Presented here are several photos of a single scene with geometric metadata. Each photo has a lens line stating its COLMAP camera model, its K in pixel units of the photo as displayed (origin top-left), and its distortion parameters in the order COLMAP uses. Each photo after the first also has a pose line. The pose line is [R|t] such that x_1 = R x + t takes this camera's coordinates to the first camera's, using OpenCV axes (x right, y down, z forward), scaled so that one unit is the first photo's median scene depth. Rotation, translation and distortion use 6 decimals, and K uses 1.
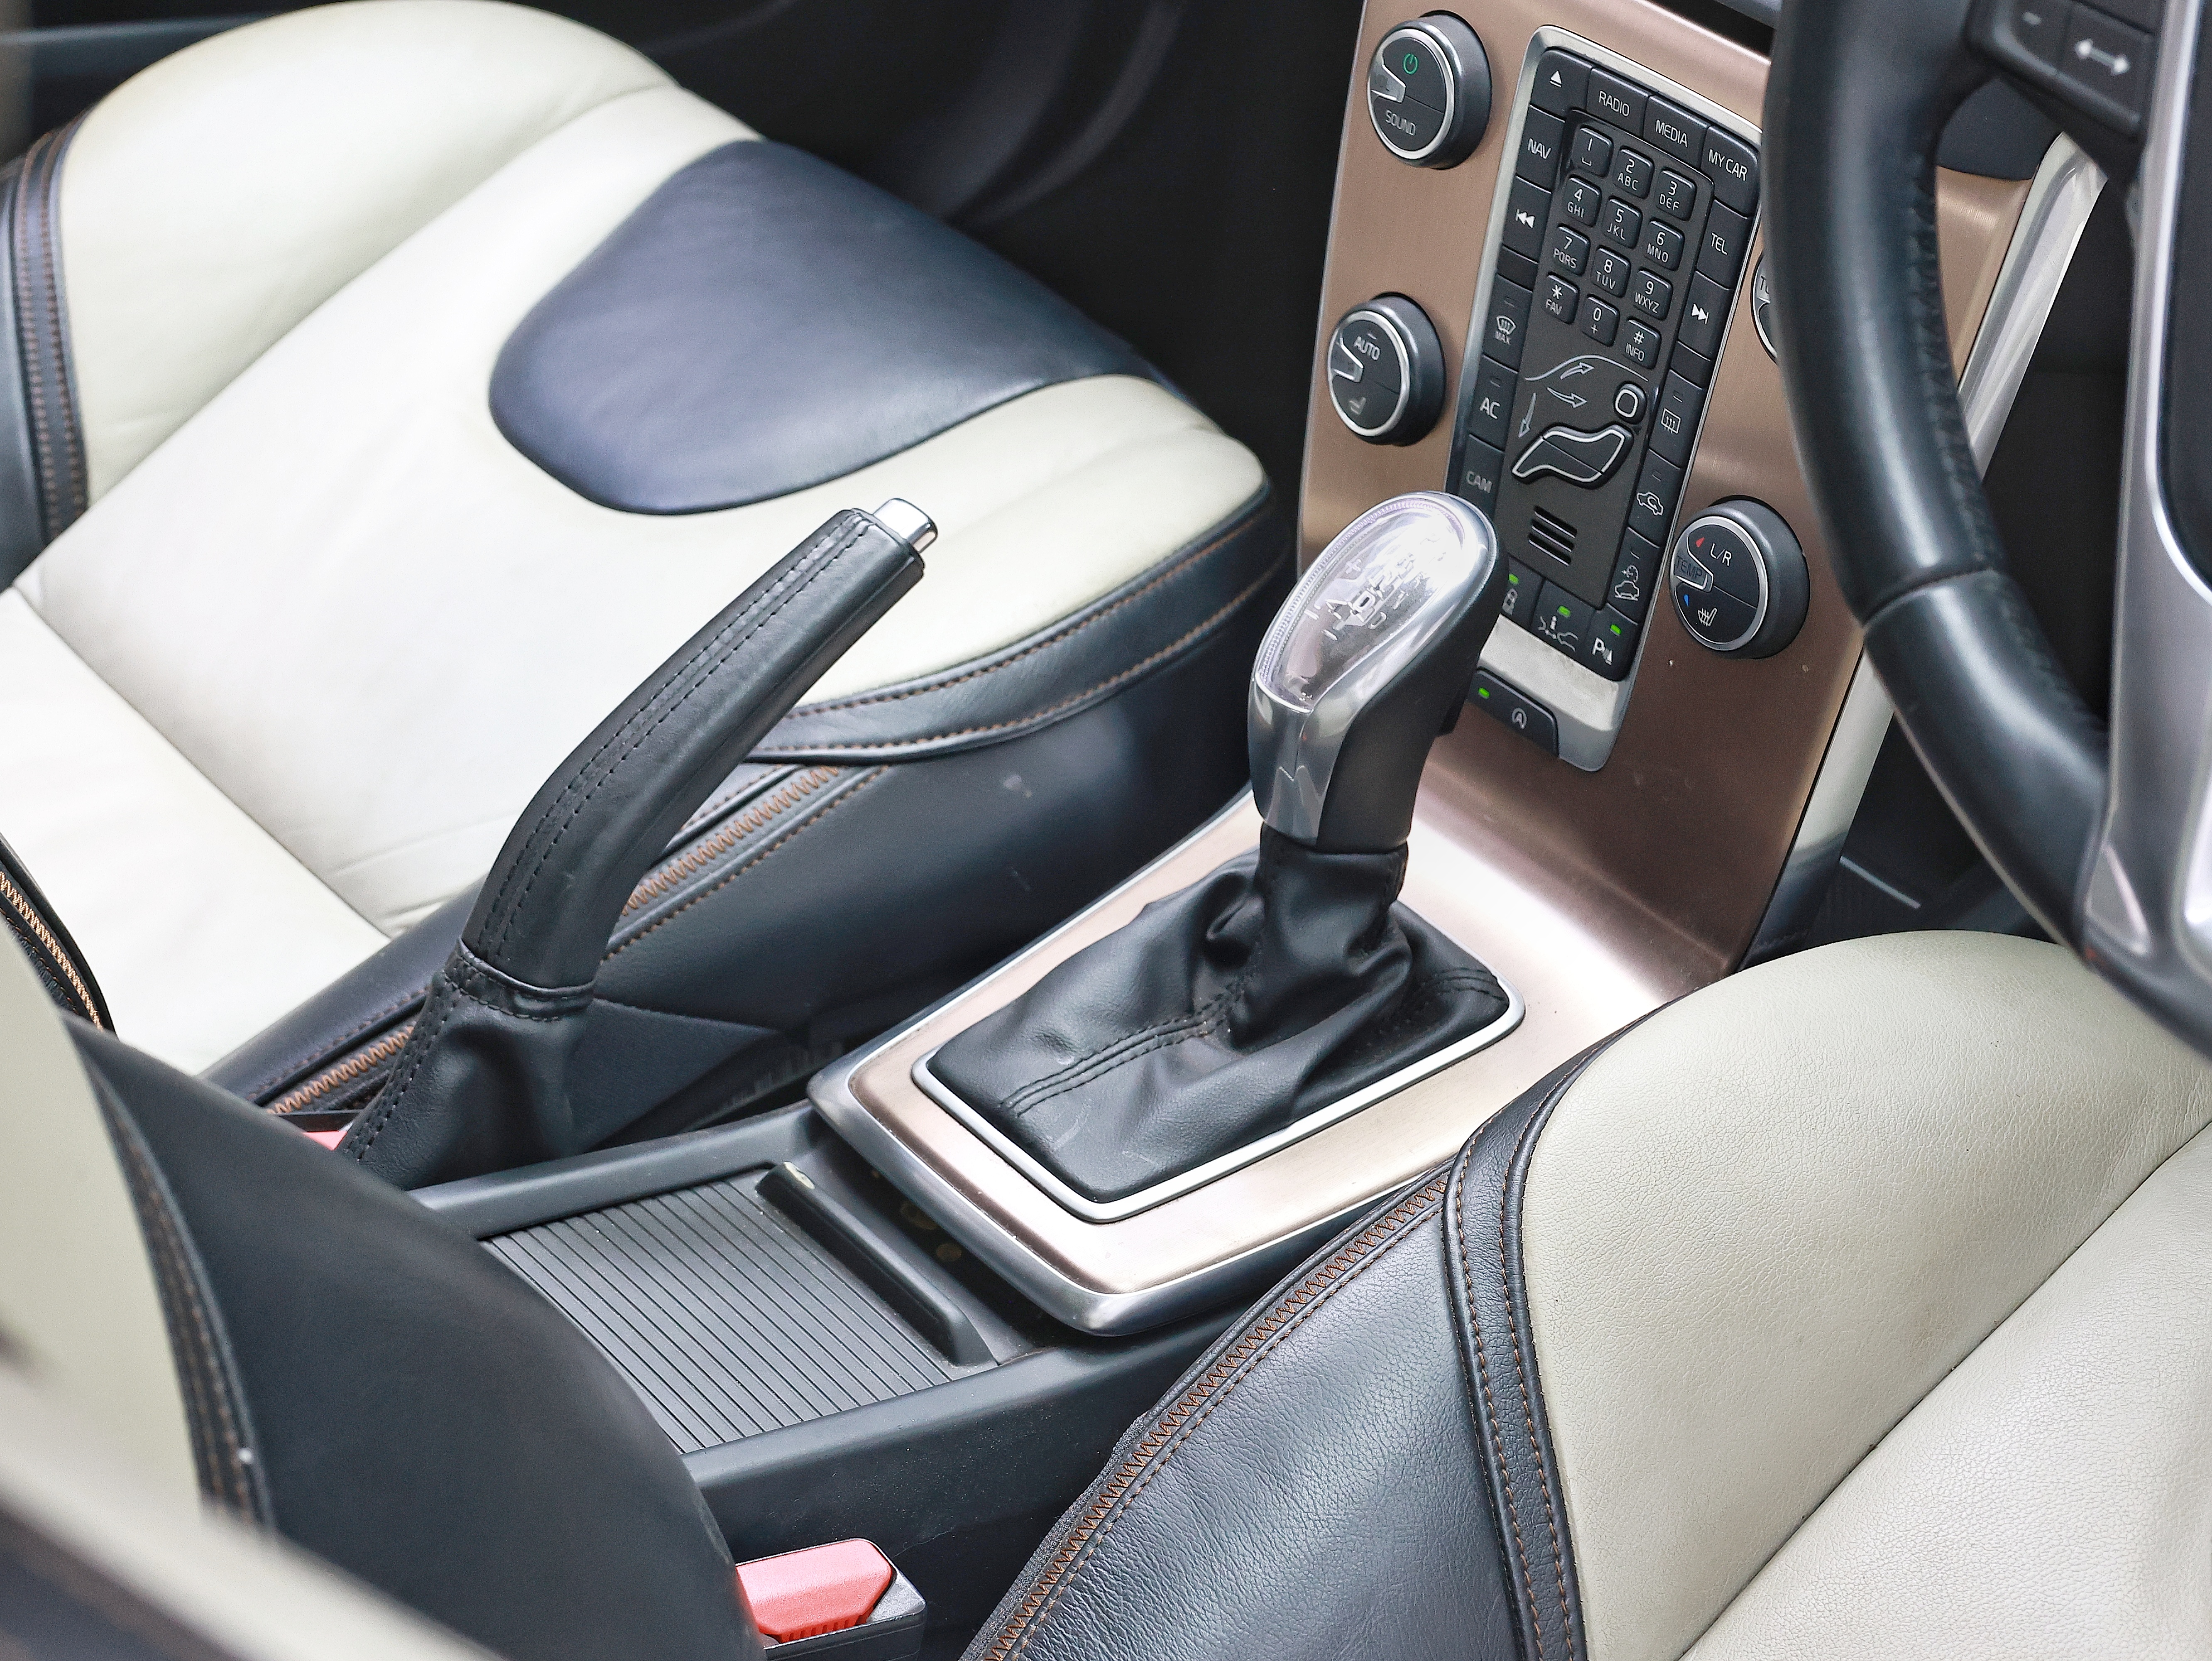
lens RADIAL K [[4903.3, 0, 1106.0], [0, 4903.3, 830.5], [0, 0, 1]] dist [-0.020250, 0.279763]
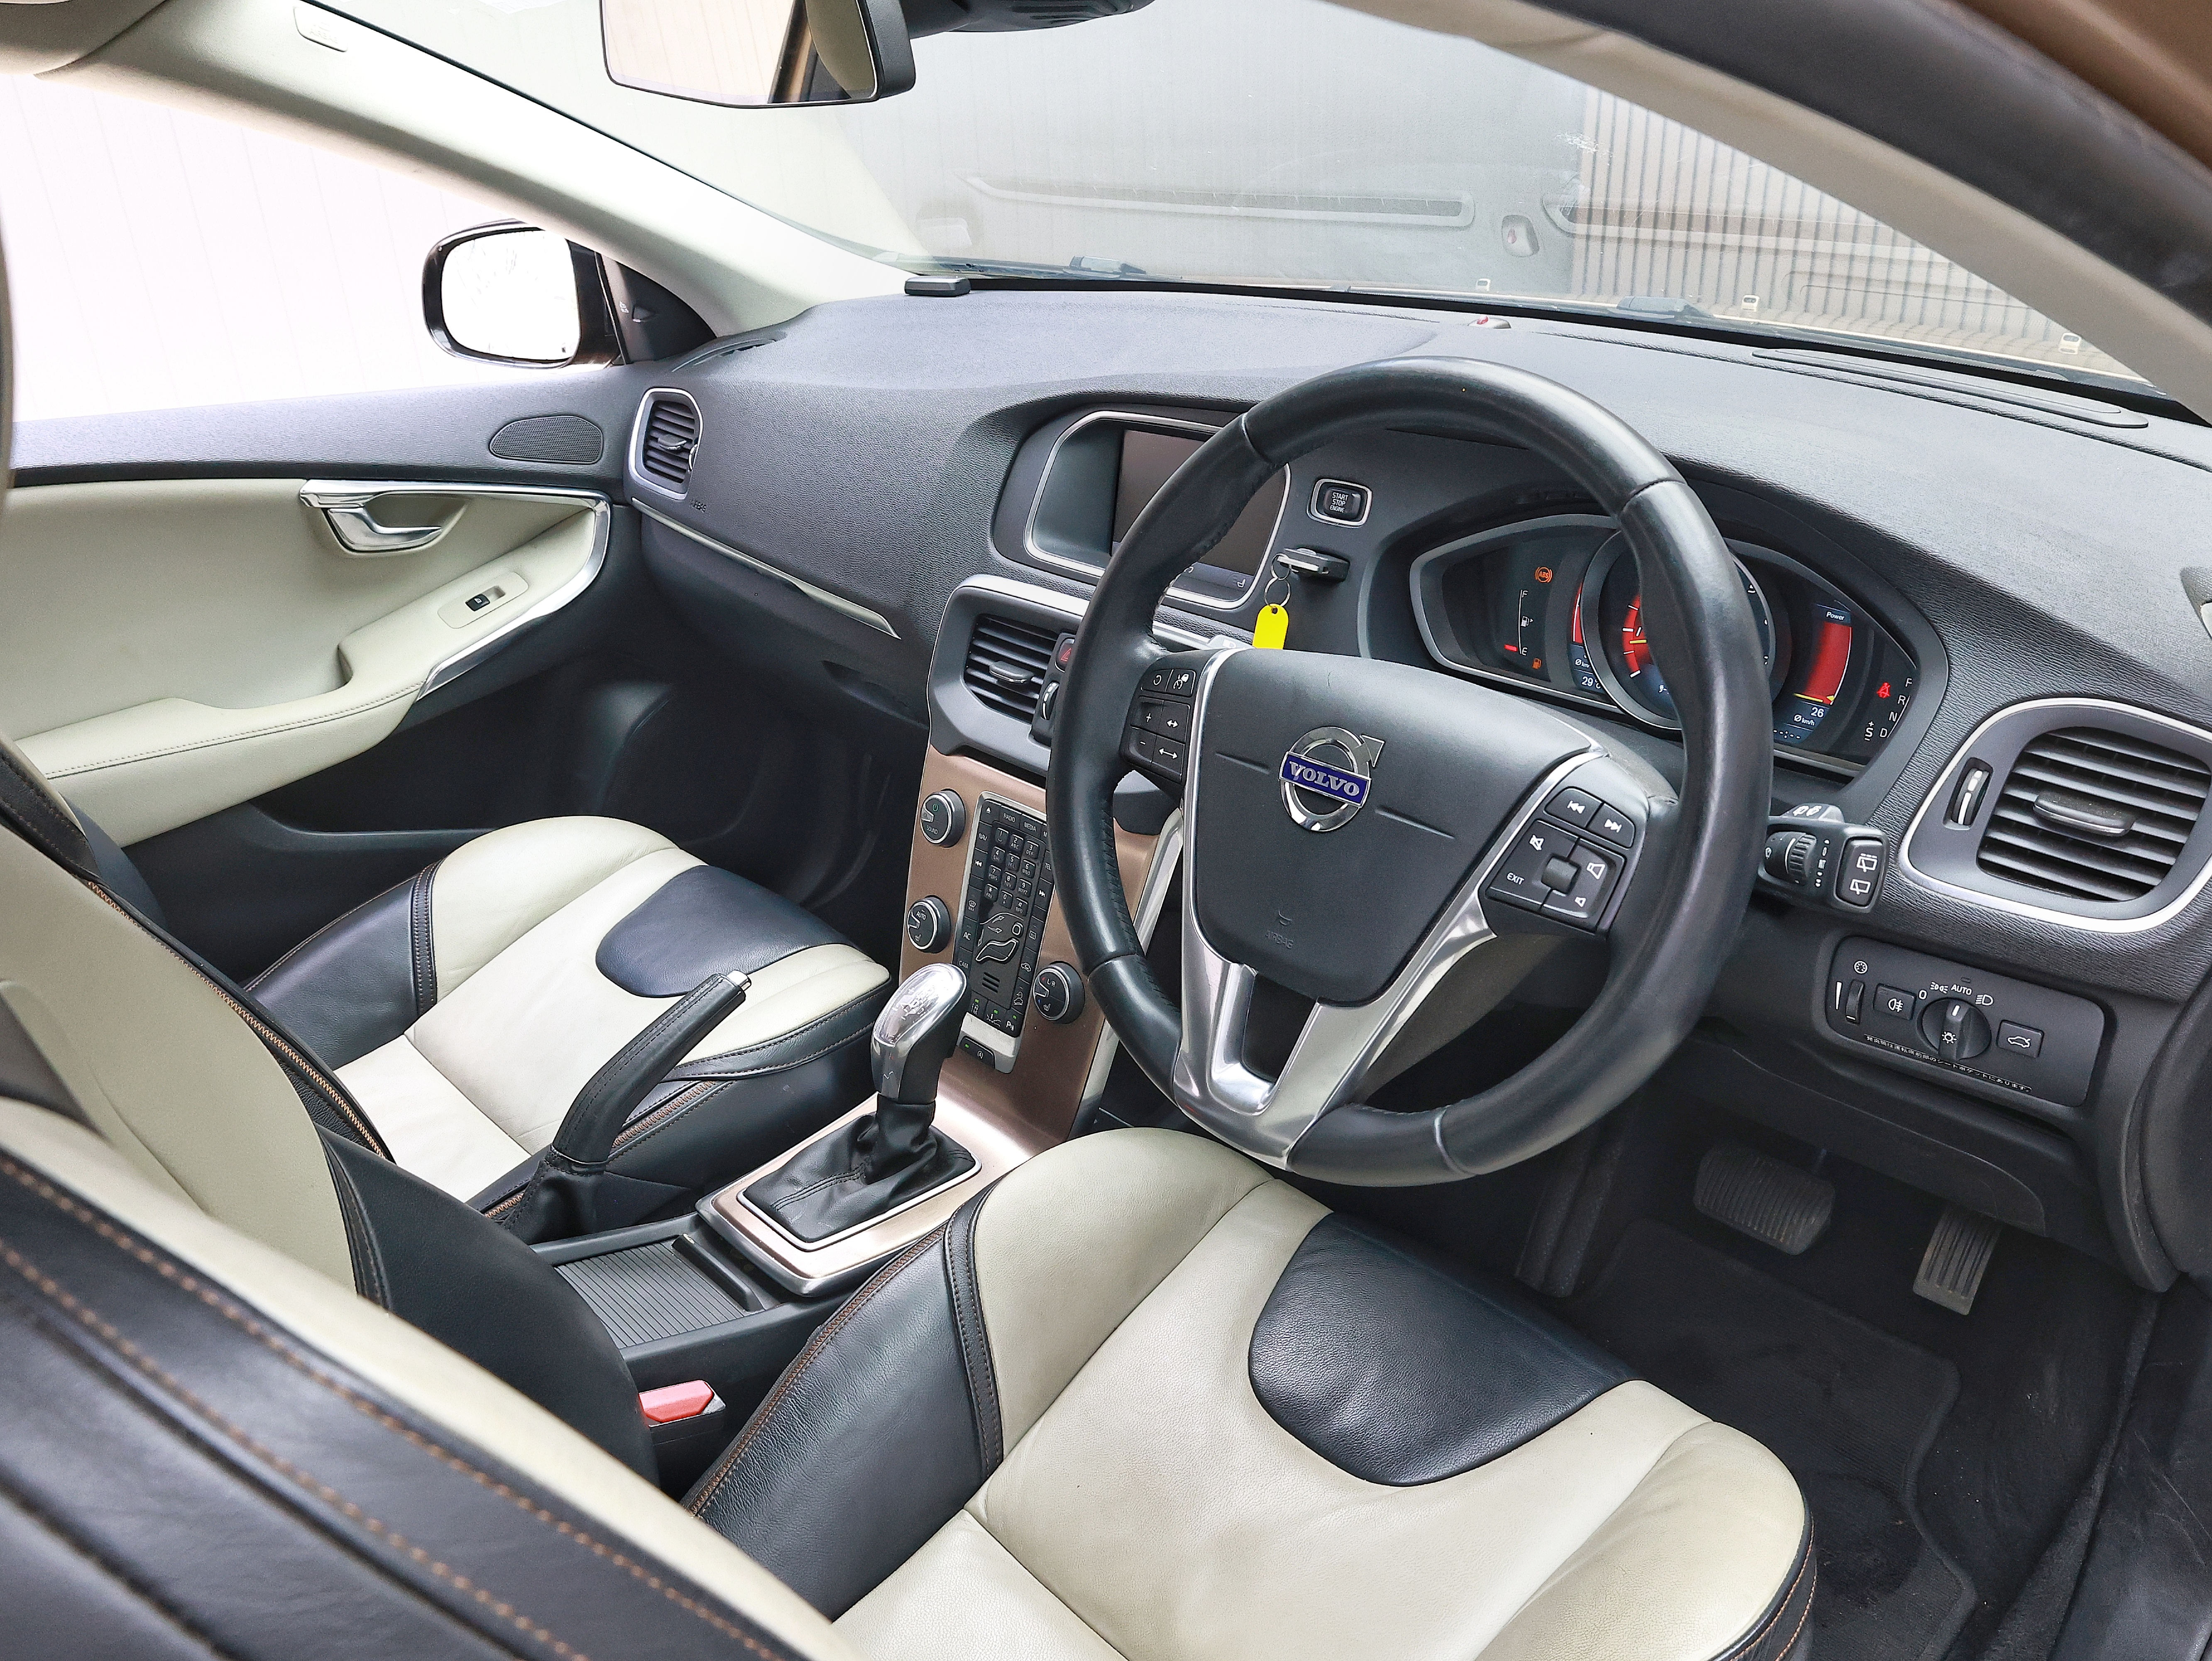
lens RADIAL K [[1723.4, 0, 1106.0], [0, 1723.4, 830.5], [0, 0, 1]] dist [-0.002327, 0.008192]
pose [[0.992931, -0.002233, 0.118674, 0.043920], [0.027166, 0.977560, -0.208896, 0.055809], [-0.115544, 0.210643, 0.970711, 0.081585]]
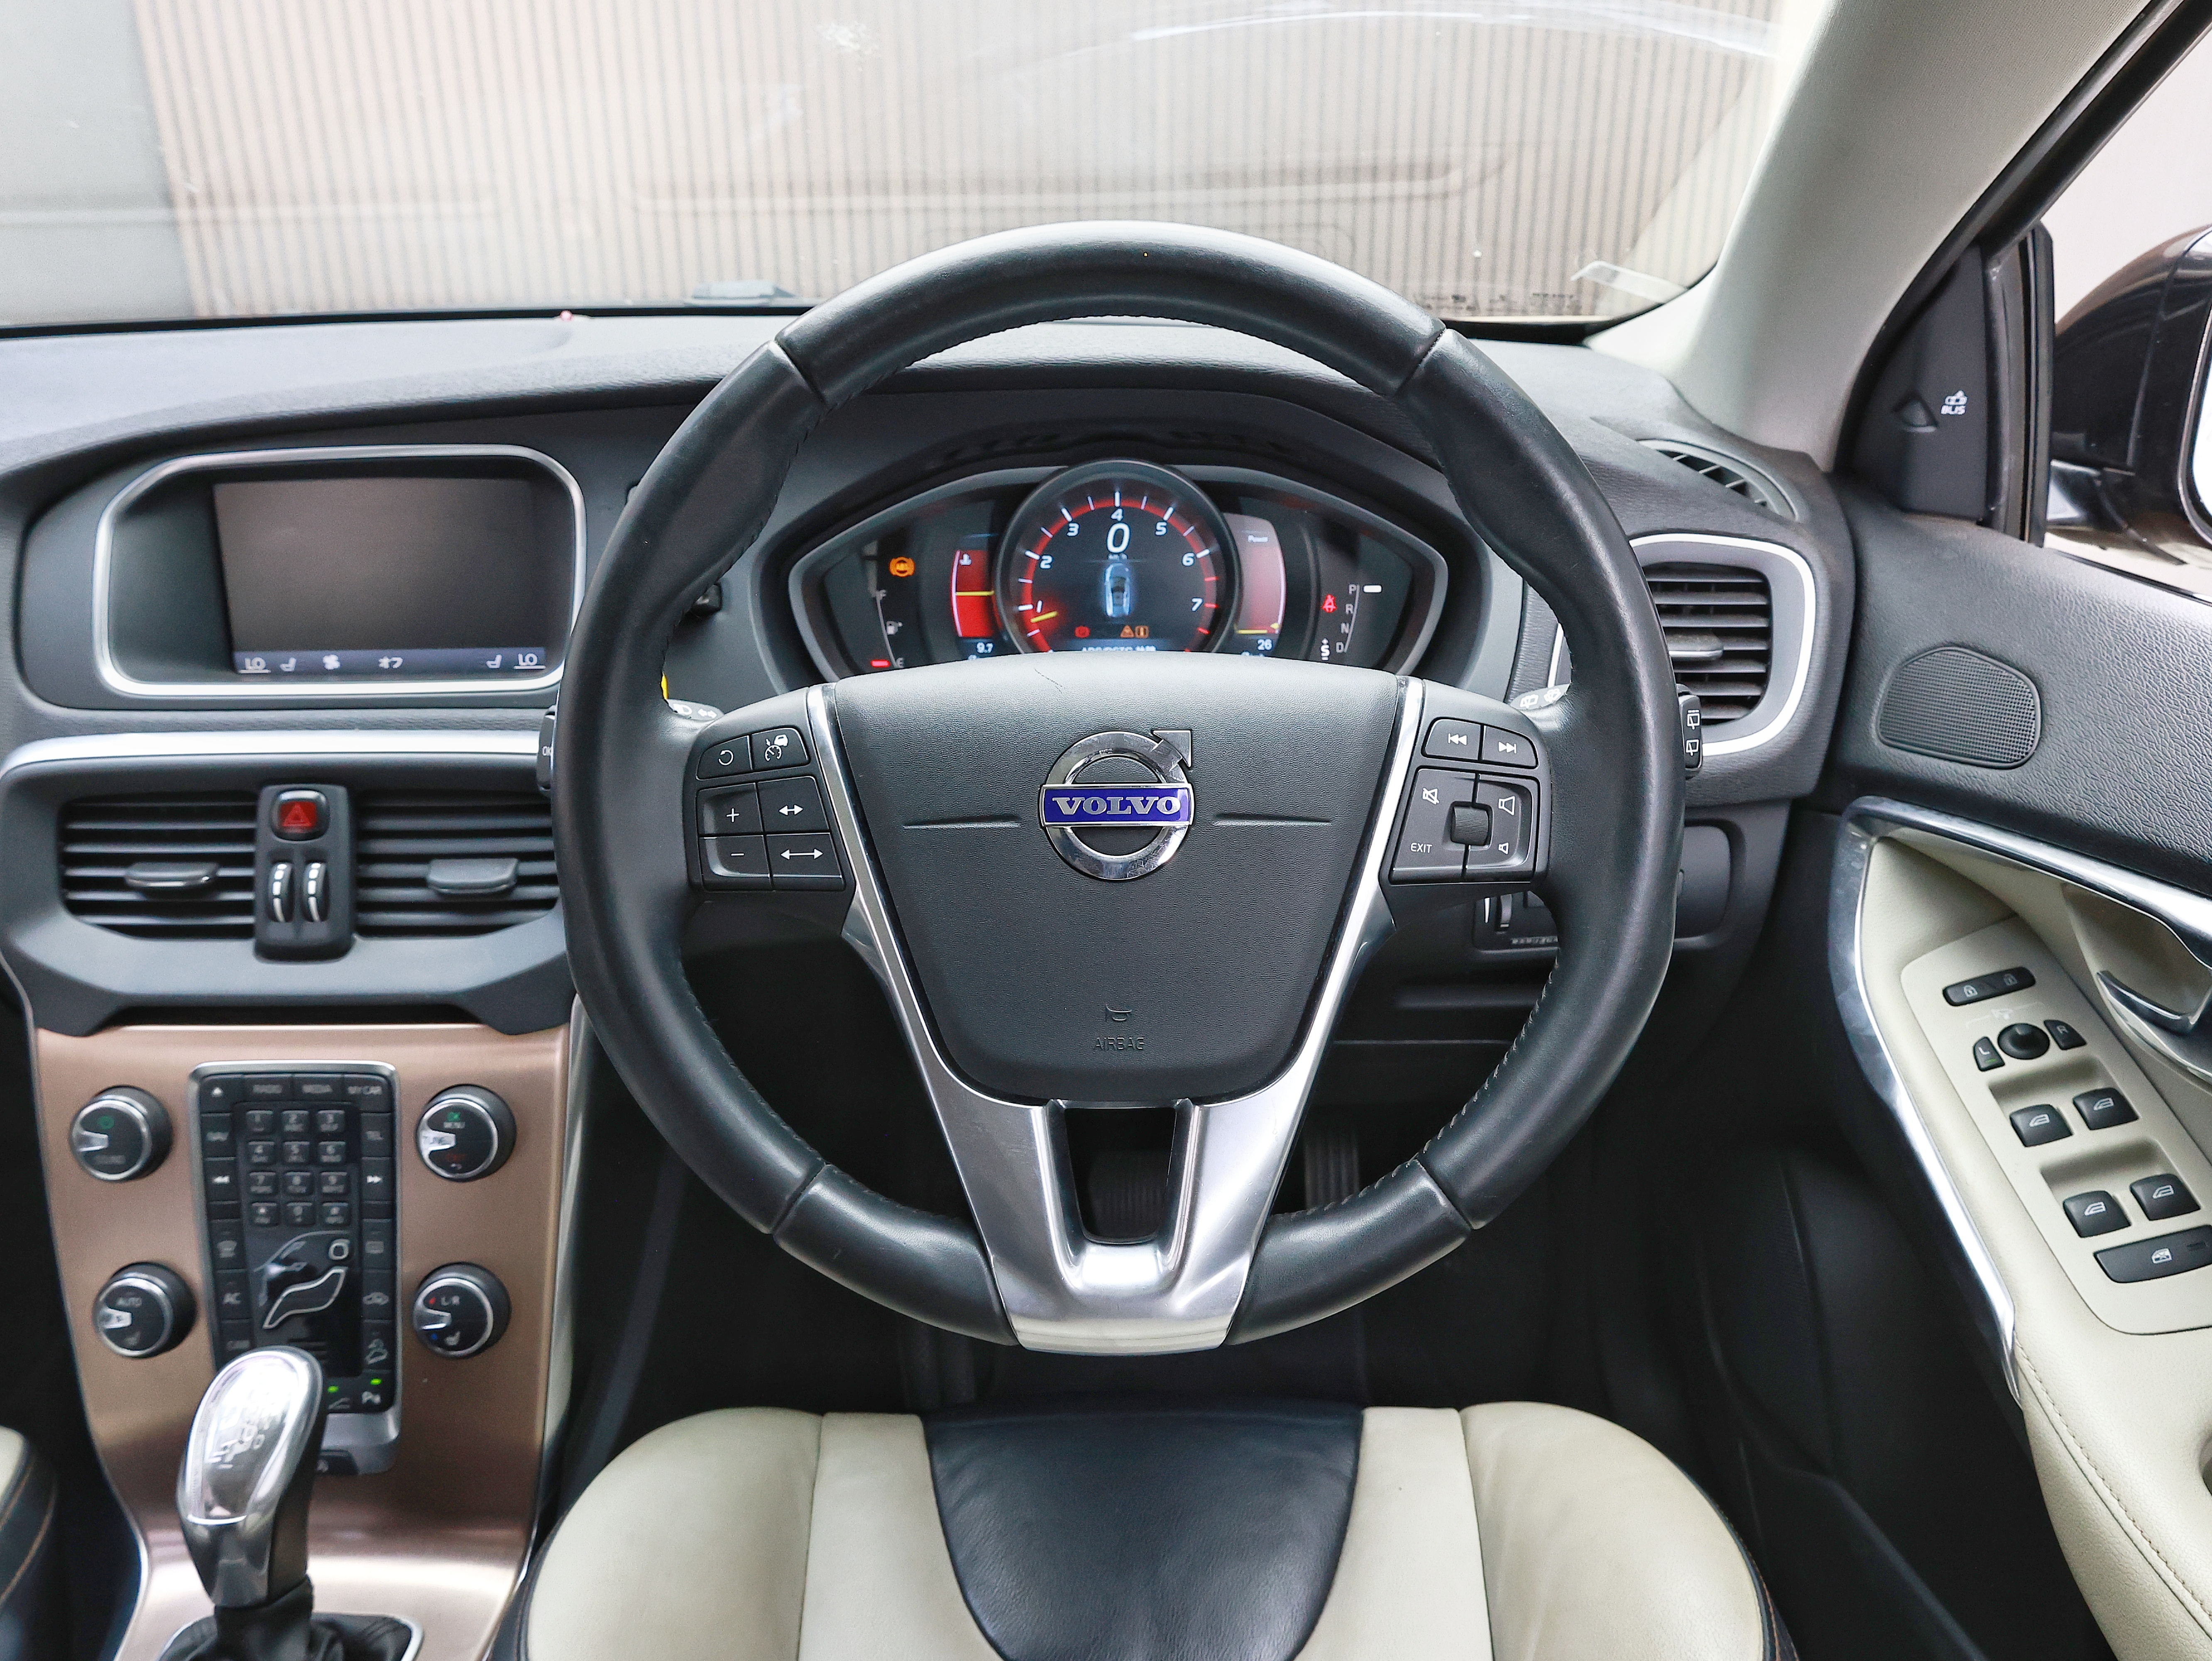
lens RADIAL K [[1712.4, 0, 1091.2], [0, 1712.4, 828.1], [0, 0, 1]] dist [-0.007579, -0.001262]
pose [[0.616796, -0.235066, 0.751203, -0.140071], [0.446190, 0.890635, -0.087659, -0.049690], [-0.648442, 0.389247, 0.654225, 0.392525]]
